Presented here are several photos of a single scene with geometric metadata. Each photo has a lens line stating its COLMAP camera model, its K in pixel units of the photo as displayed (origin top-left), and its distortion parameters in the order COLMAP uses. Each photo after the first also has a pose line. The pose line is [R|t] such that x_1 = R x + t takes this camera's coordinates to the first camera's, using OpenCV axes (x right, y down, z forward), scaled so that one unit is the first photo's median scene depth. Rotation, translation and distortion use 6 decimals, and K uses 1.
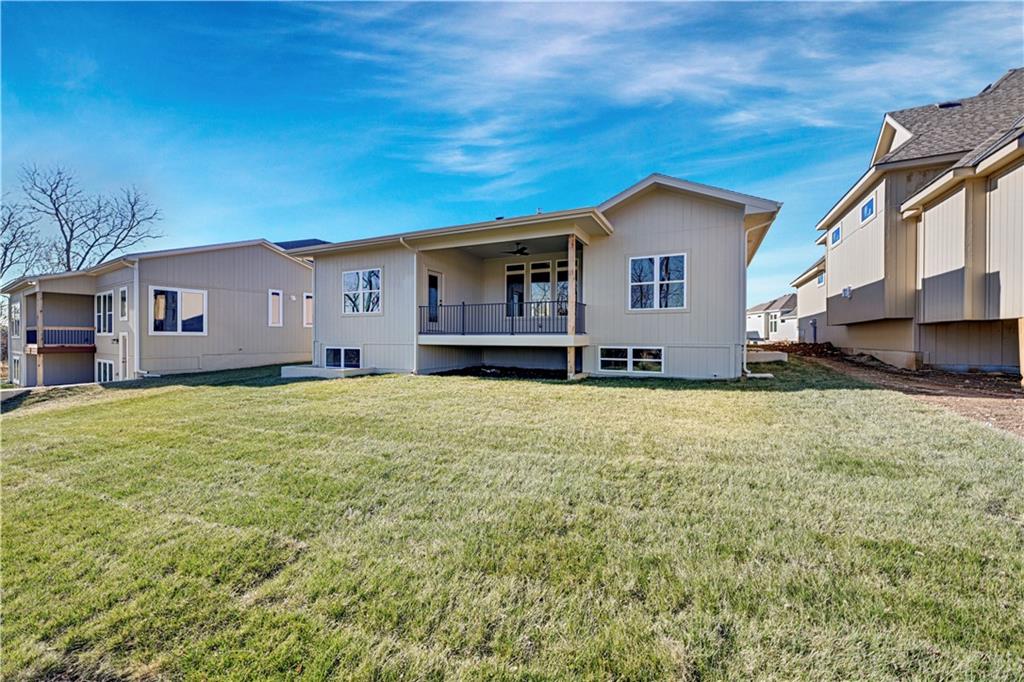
lens RADIAL K [[403.6, 0, 515.4], [0, 403.6, 344.6], [0, 0, 1]] dist [0.000093, -0.000059]
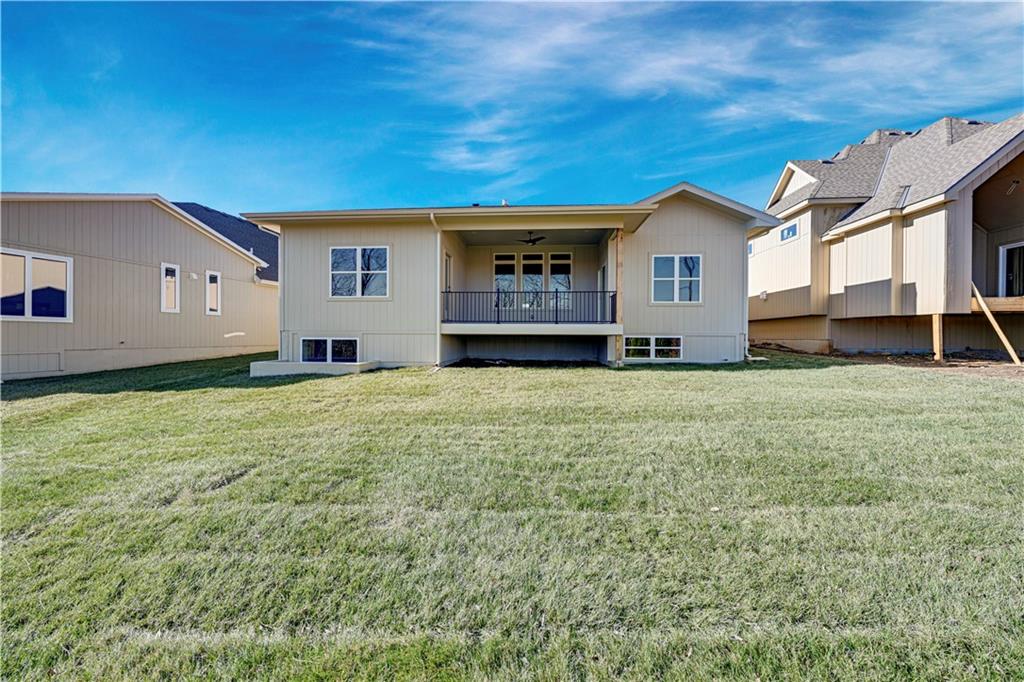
lens RADIAL K [[403.6, 0, 515.4], [0, 403.6, 335.6], [0, 0, 1]] dist [0.000093, -0.000059]
pose [[0.933579, 0.001888, 0.358367, -0.411980], [0.002740, 0.999919, -0.012408, 0.015200], [-0.358361, 0.012566, 0.933498, 0.097071]]
